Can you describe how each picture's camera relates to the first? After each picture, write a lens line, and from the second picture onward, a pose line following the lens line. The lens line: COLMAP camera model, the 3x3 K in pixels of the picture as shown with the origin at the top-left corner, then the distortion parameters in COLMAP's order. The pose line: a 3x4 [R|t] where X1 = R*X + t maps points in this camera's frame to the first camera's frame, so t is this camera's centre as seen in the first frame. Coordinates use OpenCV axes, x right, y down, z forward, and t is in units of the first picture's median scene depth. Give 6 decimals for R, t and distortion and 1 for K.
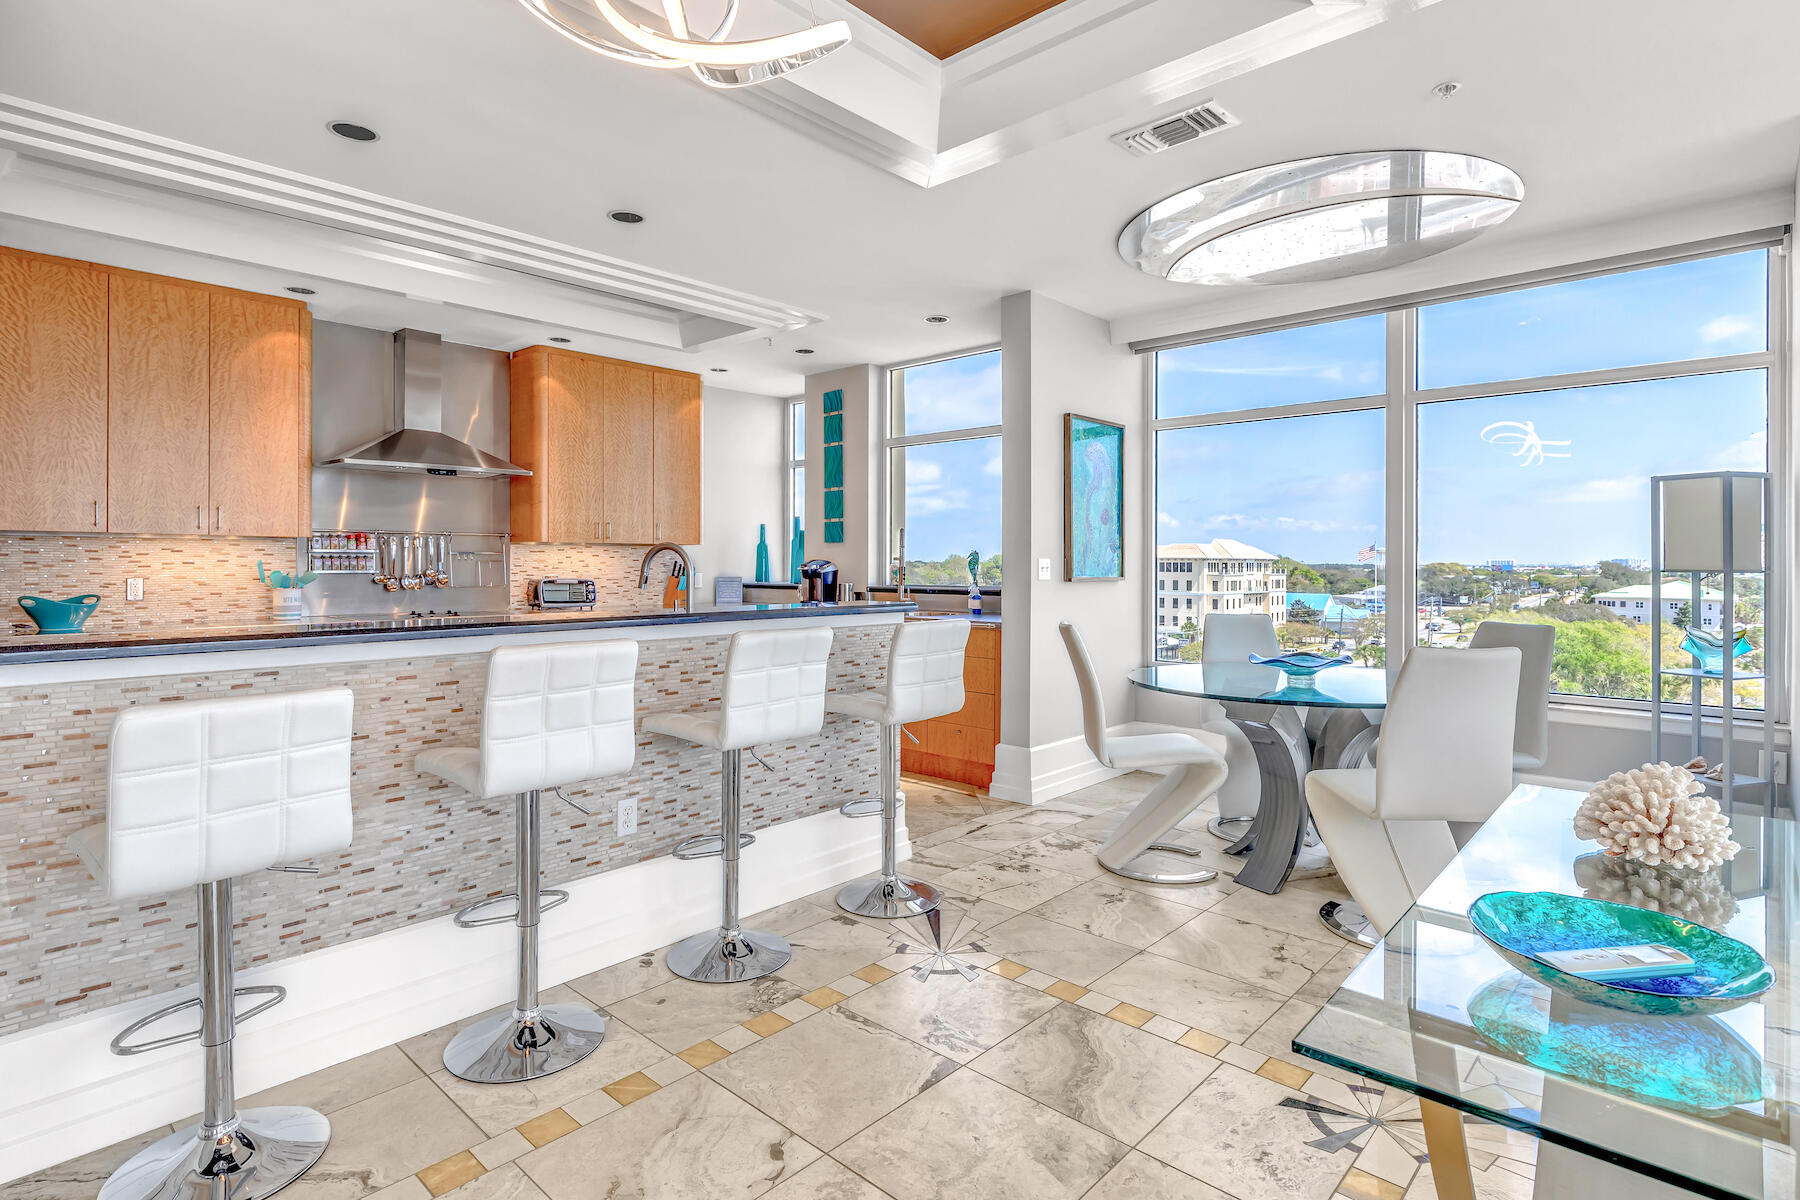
lens RADIAL K [[891.7, 0, 907.4], [0, 891.7, 549.0], [0, 0, 1]] dist [0.004267, 0.000342]
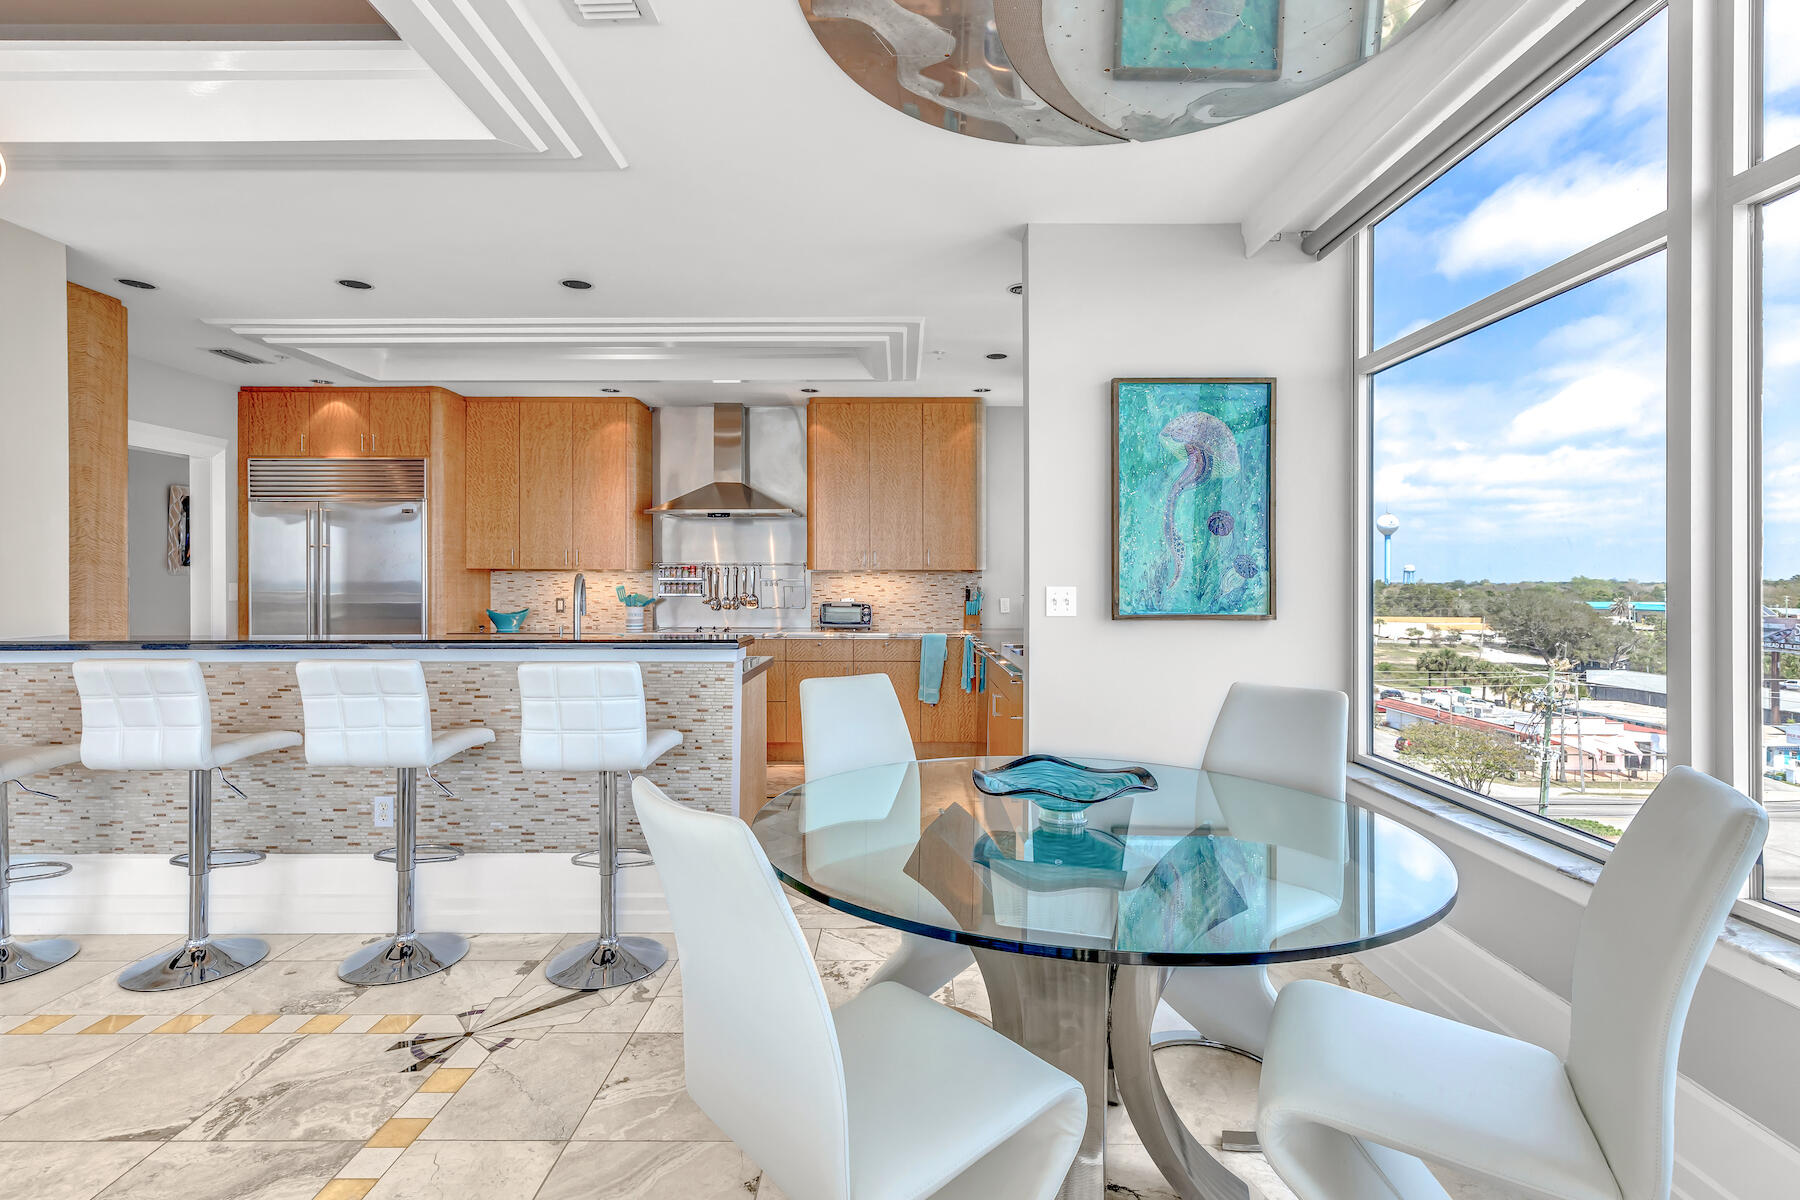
lens RADIAL K [[844.0, 0, 916.2], [0, 844.0, 573.5], [0, 0, 1]] dist [0.011603, -0.000432]
pose [[0.679207, -0.007997, -0.733903, 0.848381], [0.011785, 0.999931, 0.000011, -0.003053], [0.733852, -0.008657, 0.679254, 0.658142]]
